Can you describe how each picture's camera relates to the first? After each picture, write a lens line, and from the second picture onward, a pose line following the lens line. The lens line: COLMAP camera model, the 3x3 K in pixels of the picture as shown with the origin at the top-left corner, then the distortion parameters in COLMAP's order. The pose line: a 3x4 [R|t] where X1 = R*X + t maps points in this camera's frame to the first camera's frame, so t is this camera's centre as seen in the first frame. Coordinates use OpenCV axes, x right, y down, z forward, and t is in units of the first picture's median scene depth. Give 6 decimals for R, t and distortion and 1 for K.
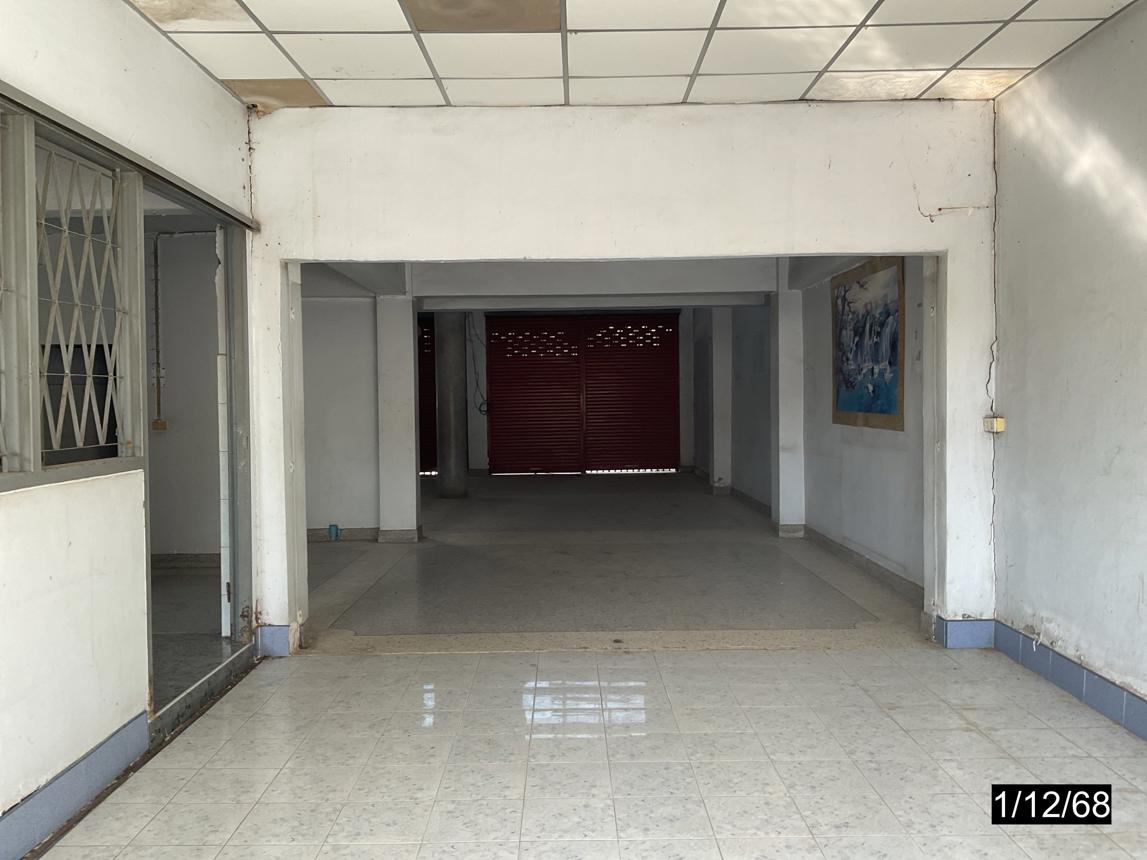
lens RADIAL K [[954.8, 0, 574.0], [0, 954.8, 430.3], [0, 0, 1]] dist [0.019759, 0.001145]
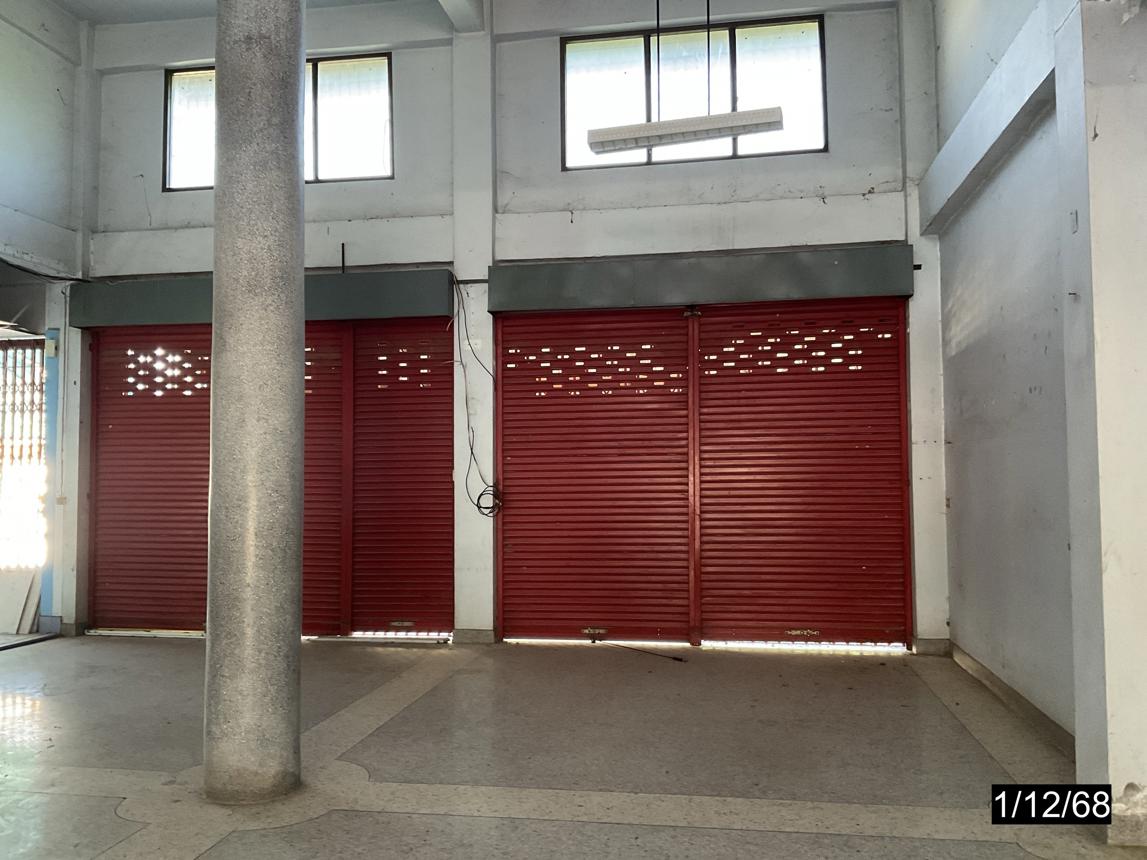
lens RADIAL K [[954.8, 0, 567.2], [0, 954.8, 425.4], [0, 0, 1]] dist [0.019759, 0.001145]
pose [[0.984832, -0.002423, -0.173496, 0.029488], [-0.011277, 0.996894, -0.077938, -0.024802], [0.173146, 0.078712, 0.981746, 0.528478]]
